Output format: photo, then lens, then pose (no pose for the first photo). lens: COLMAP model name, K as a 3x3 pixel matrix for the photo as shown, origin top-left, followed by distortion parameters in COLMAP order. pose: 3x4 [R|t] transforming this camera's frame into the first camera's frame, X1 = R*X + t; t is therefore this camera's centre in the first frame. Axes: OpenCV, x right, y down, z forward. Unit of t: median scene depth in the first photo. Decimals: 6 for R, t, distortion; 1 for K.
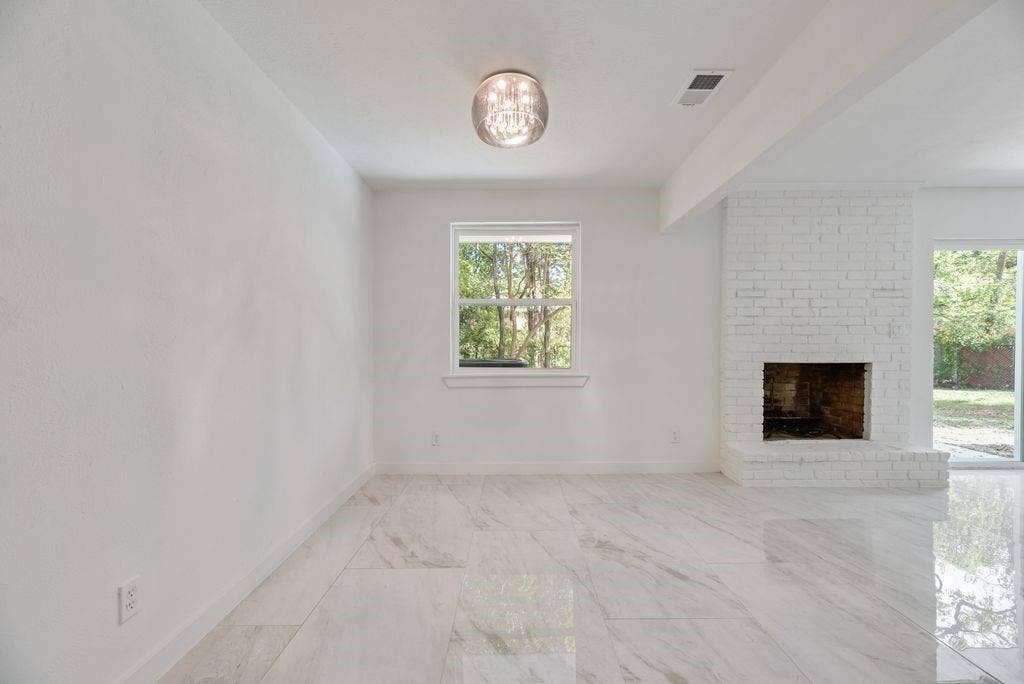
lens RADIAL K [[410.7, 0, 511.1], [0, 410.7, 349.6], [0, 0, 1]] dist [0.000146, -0.001065]
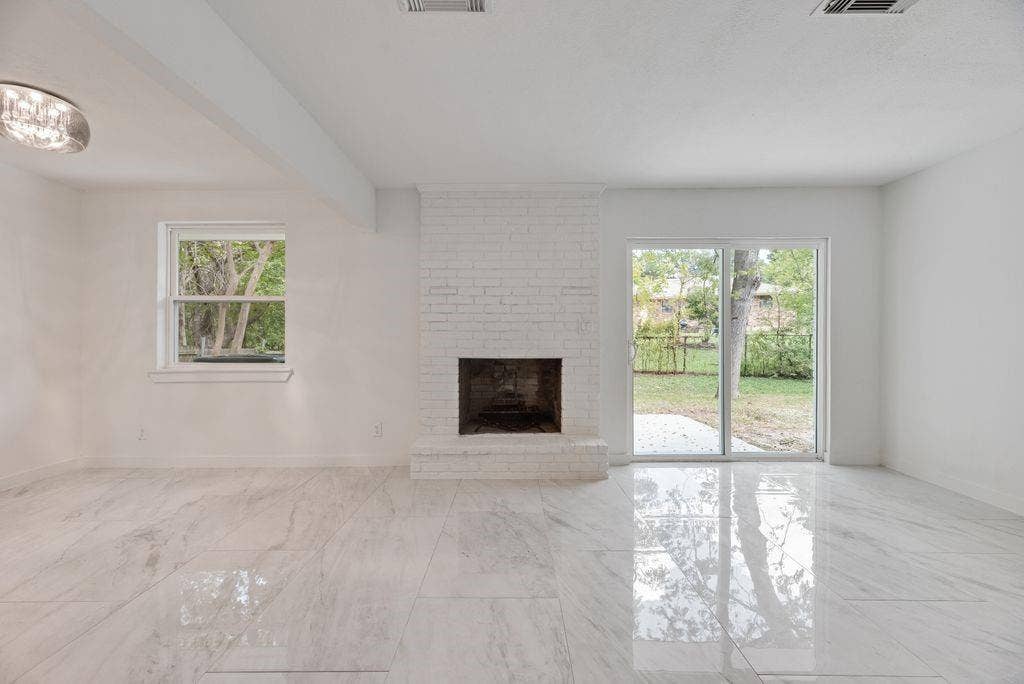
lens RADIAL K [[410.7, 0, 512.9], [0, 410.7, 342.0], [0, 0, 1]] dist [0.000146, -0.001065]
pose [[0.999937, 0.001062, 0.011144, 0.724045], [-0.000958, 0.999956, -0.009319, 0.000962], [-0.011154, 0.009308, 0.999894, -0.028899]]
